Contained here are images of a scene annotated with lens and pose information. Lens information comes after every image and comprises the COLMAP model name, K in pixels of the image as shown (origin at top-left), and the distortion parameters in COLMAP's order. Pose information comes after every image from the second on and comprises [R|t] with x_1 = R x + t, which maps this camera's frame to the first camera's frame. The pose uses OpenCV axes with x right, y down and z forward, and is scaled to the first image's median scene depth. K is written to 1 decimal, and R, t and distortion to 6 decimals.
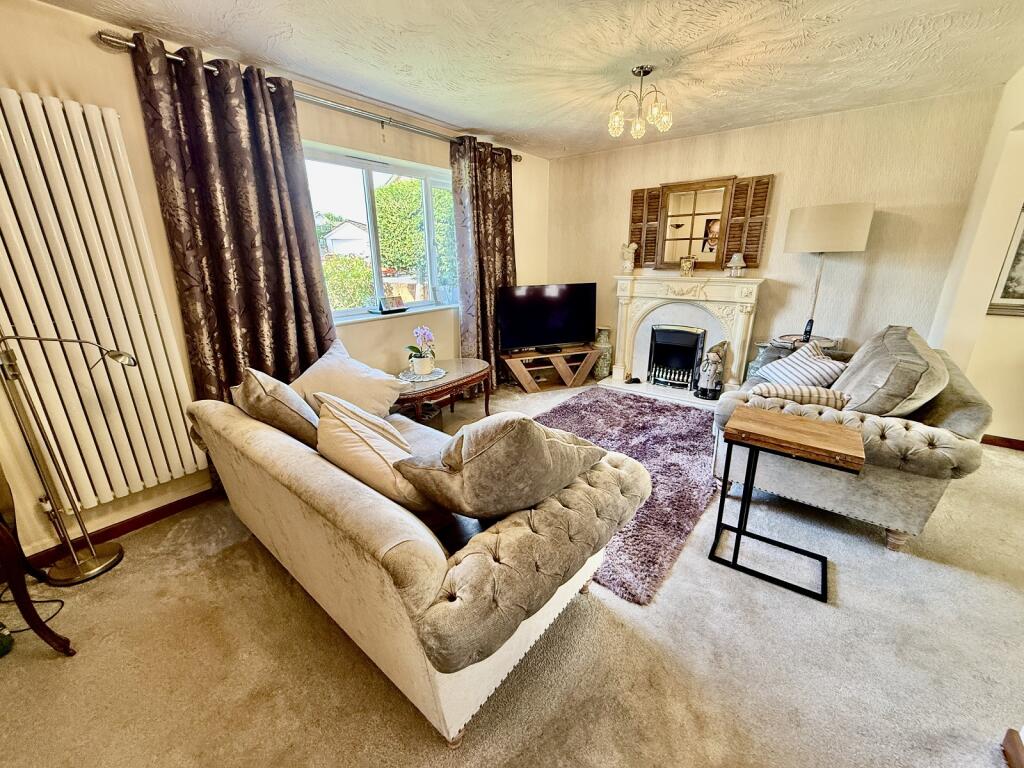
lens RADIAL K [[408.6, 0, 509.1], [0, 408.6, 382.8], [0, 0, 1]] dist [-0.001475, 0.000290]
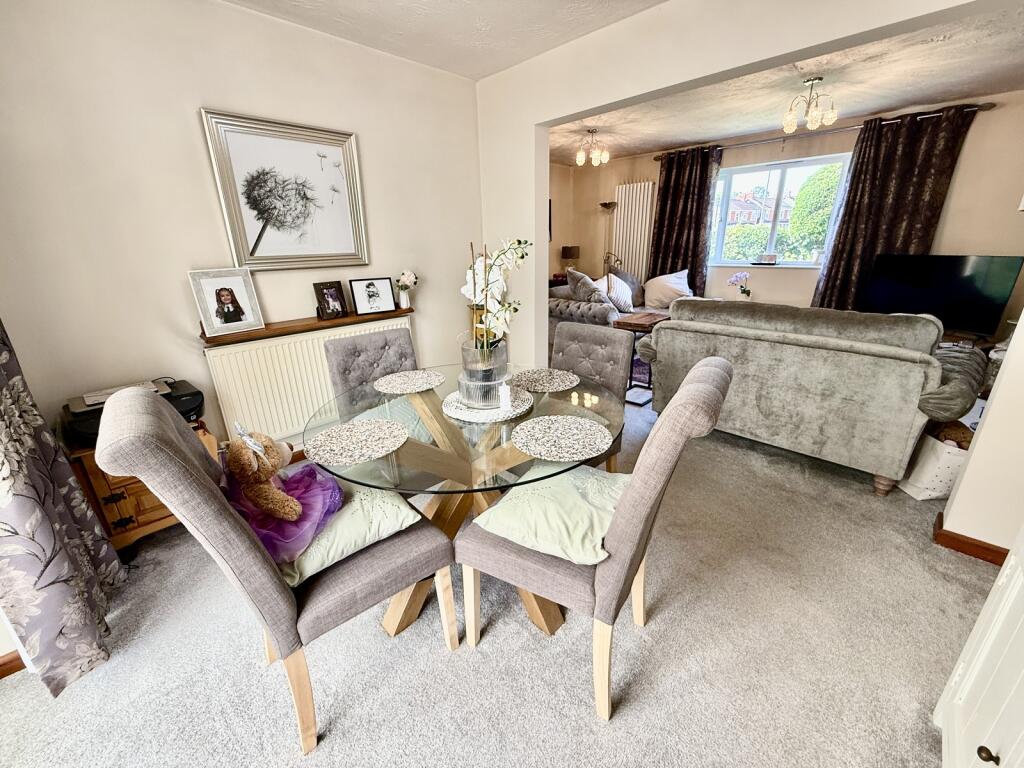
lens RADIAL K [[408.6, 0, 504.2], [0, 408.6, 384.0], [0, 0, 1]] dist [-0.001475, 0.000290]
pose [[-0.142402, 0.339764, -0.929668, 1.640524], [-0.270619, 0.890089, 0.366751, -0.088936], [0.952096, 0.303812, -0.034804, 0.320965]]
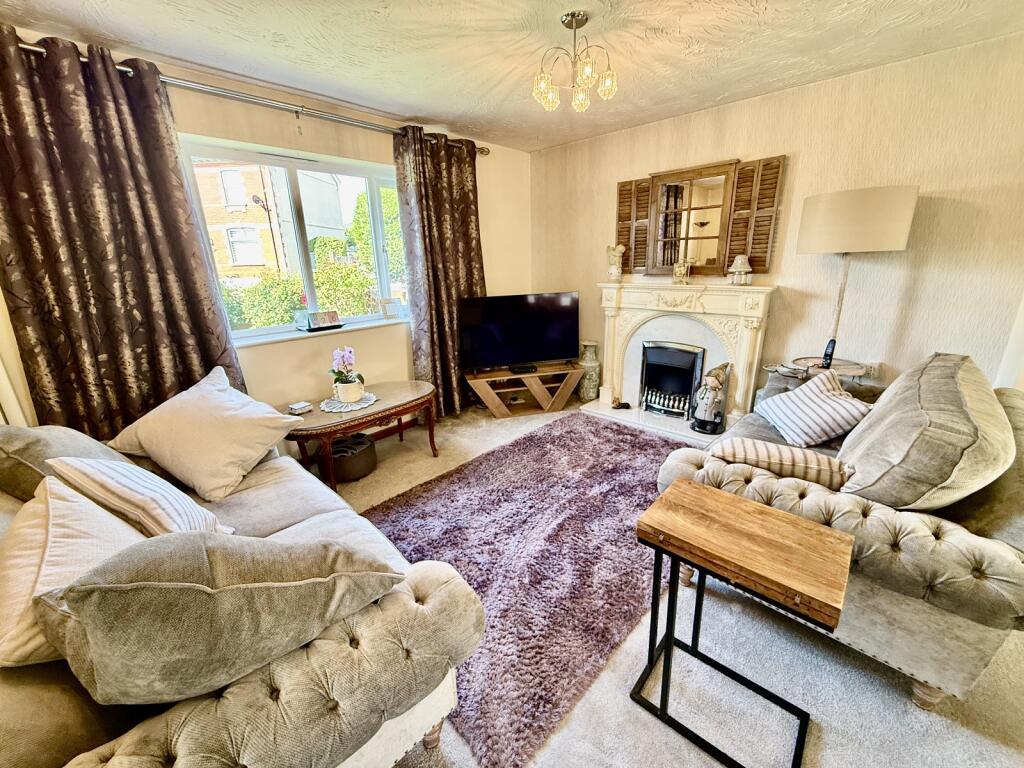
lens RADIAL K [[408.6, 0, 510.5], [0, 408.6, 382.6], [0, 0, 1]] dist [-0.001475, 0.000290]
pose [[0.994957, 0.013430, -0.099396, 0.237184], [-0.014231, 0.999872, -0.007349, -0.066760], [0.099284, 0.008726, 0.995021, 0.193084]]
